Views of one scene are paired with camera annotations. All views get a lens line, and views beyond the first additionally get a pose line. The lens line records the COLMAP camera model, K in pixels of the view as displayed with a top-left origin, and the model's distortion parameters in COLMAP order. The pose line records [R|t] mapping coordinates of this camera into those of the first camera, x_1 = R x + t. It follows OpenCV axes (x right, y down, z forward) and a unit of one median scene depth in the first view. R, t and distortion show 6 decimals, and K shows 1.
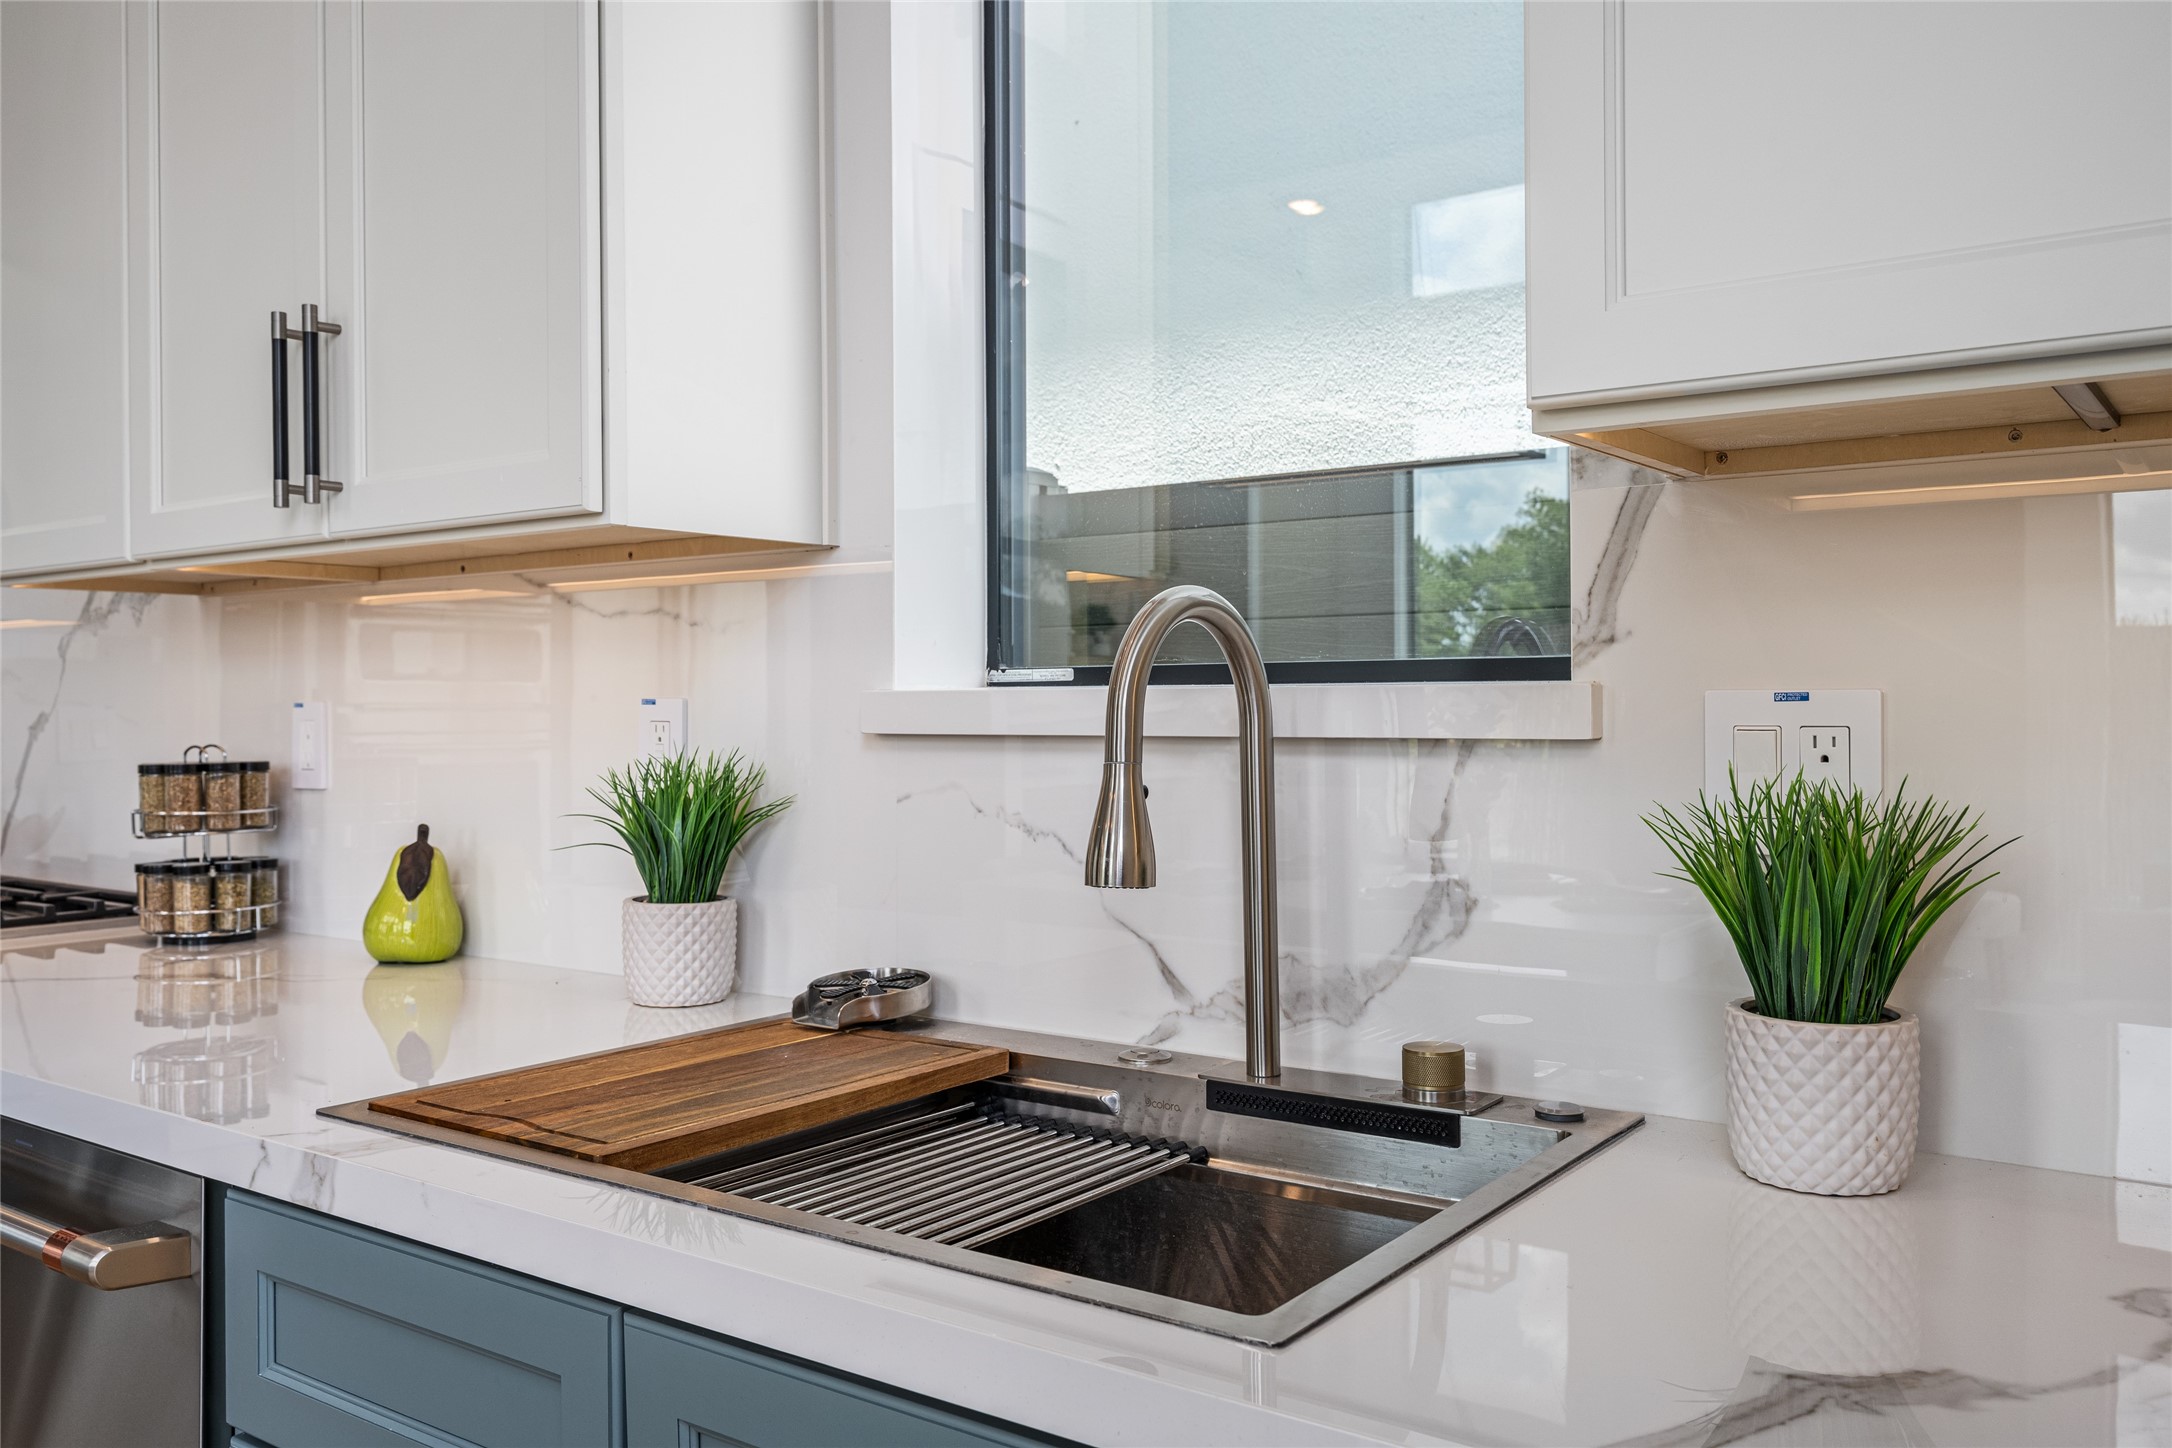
lens RADIAL K [[1741.5, 0, 1086.0], [0, 1741.5, 724.0], [0, 0, 1]] dist [-0.002102, -0.000827]
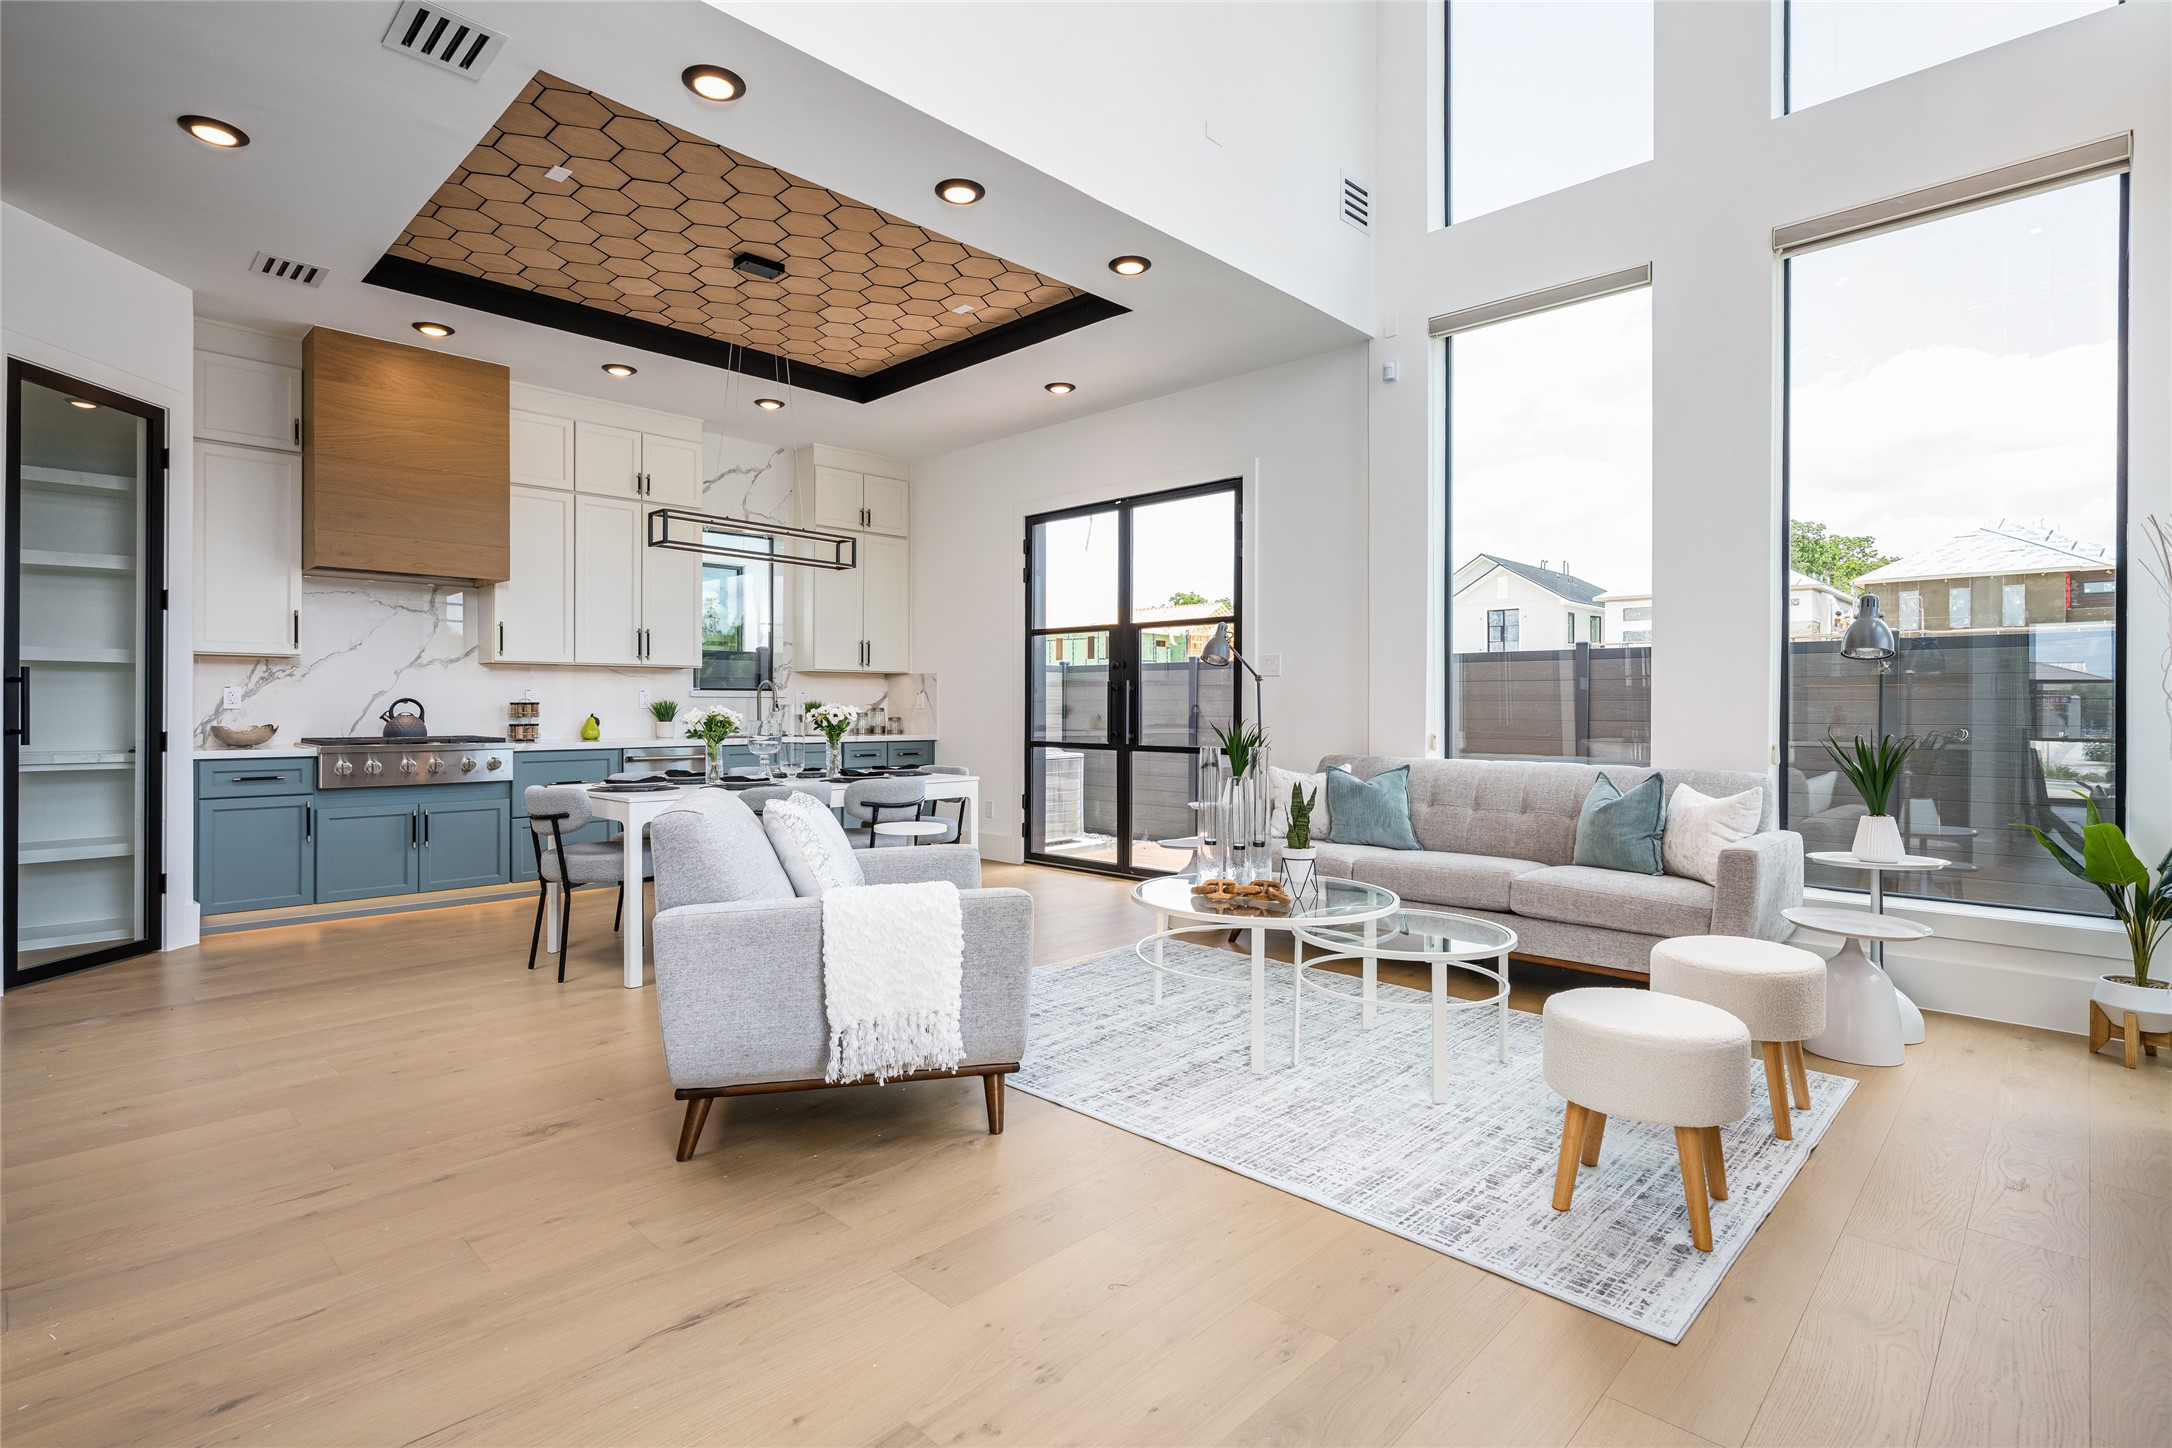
lens RADIAL K [[1055.1, 0, 1084.3], [0, 1055.1, 705.0], [0, 0, 1]] dist [-0.001034, 0.001697]
pose [[0.141895, 0.005496, 0.989867, -4.057486], [0.009923, 0.999926, -0.006974, 0.084001], [-0.989832, 0.010812, 0.141830, -1.147855]]
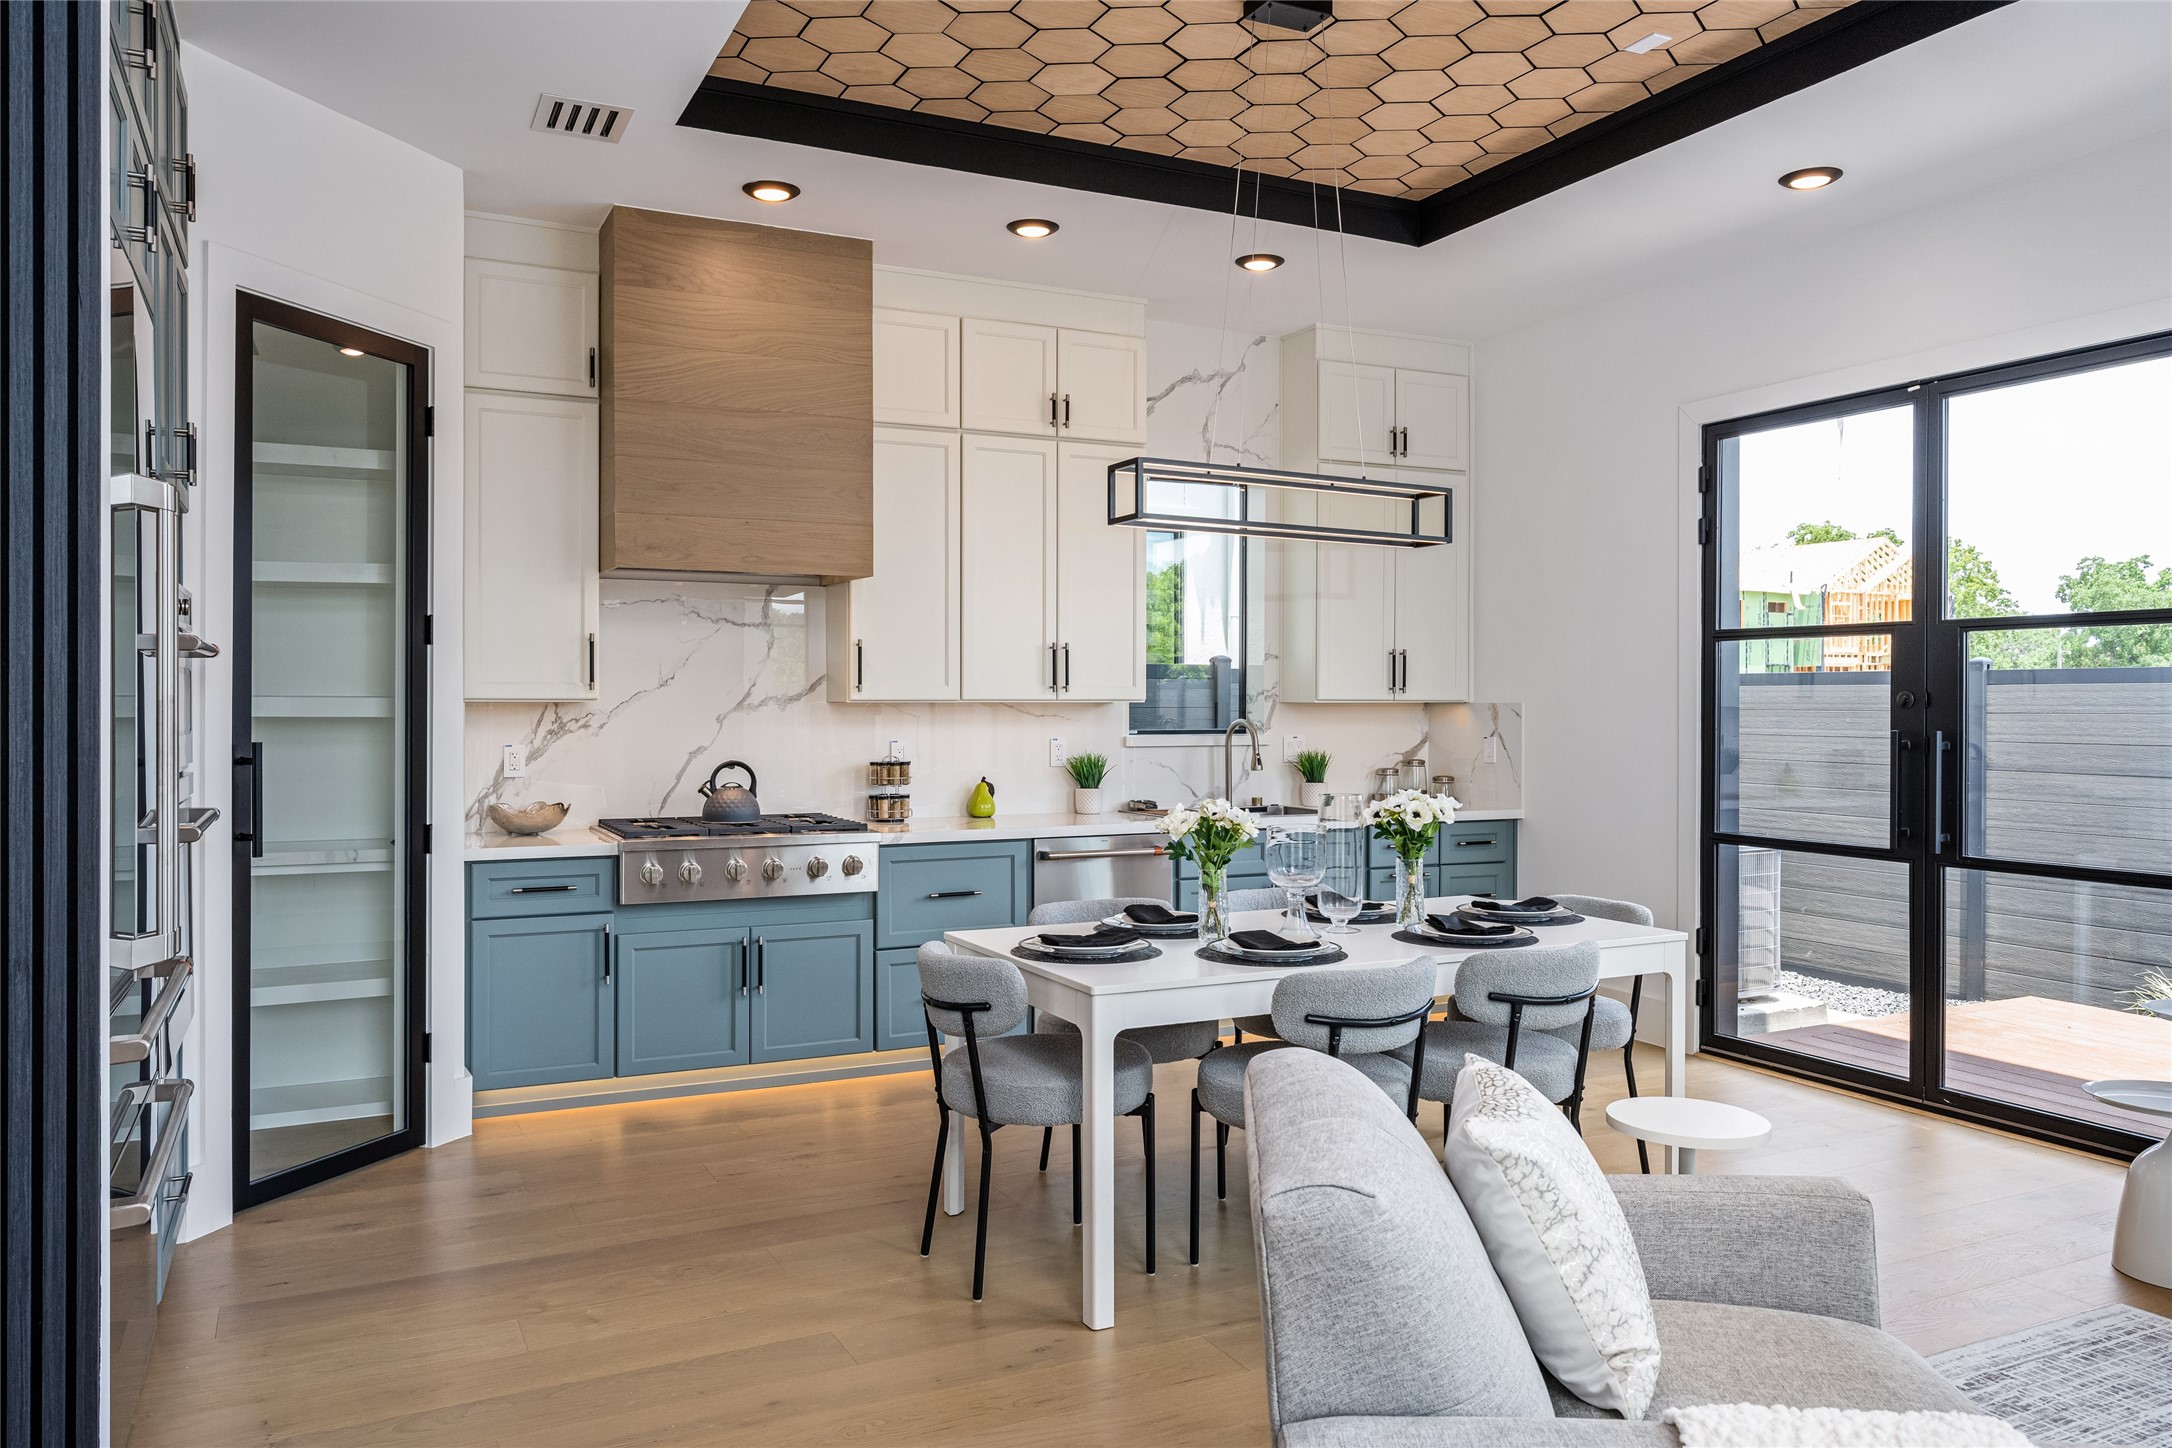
lens RADIAL K [[1547.5, 0, 1079.0], [0, 1547.5, 707.5], [0, 0, 1]] dist [-0.001050, -0.000209]
pose [[0.464152, 0.002445, 0.885752, -3.571395], [0.007040, 0.999954, -0.006449, -0.067750], [-0.885727, 0.009229, 0.464114, -0.680822]]
